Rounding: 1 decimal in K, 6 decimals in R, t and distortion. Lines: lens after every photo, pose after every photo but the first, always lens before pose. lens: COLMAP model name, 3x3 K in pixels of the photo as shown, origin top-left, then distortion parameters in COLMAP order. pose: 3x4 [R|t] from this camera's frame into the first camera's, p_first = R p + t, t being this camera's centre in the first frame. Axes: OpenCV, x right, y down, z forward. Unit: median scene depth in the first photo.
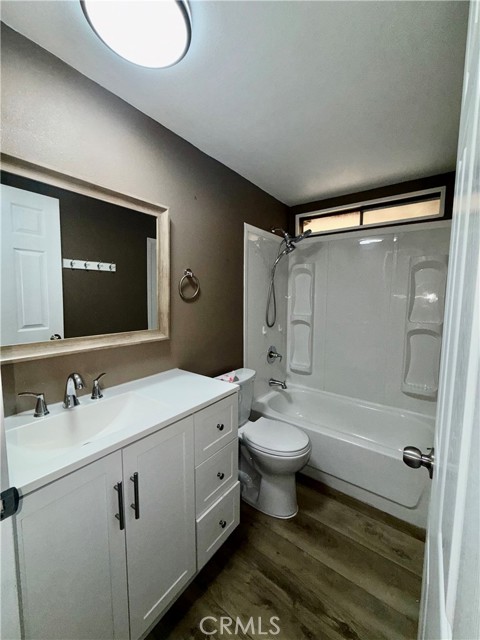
lens RADIAL K [[257.2, 0, 239.3], [0, 257.2, 319.0], [0, 0, 1]] dist [0.000822, 0.000364]
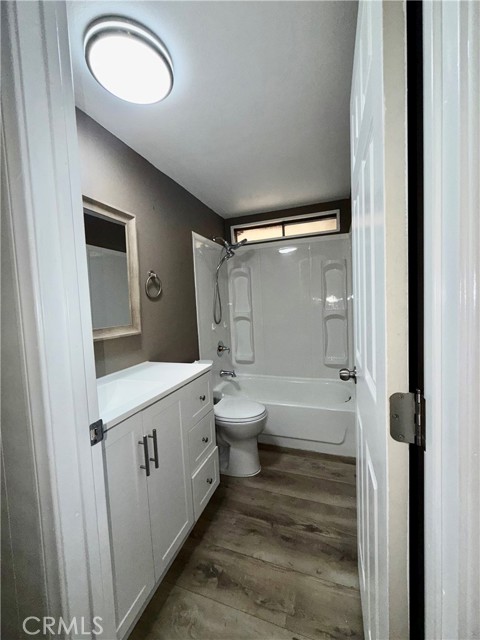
lens RADIAL K [[257.2, 0, 239.7], [0, 257.2, 319.1], [0, 0, 1]] dist [0.000822, 0.000364]
pose [[0.954866, -0.069229, 0.288856, -0.168569], [0.079860, 0.996488, -0.025168, 0.070319], [-0.286099, 0.047100, 0.957042, -0.159430]]
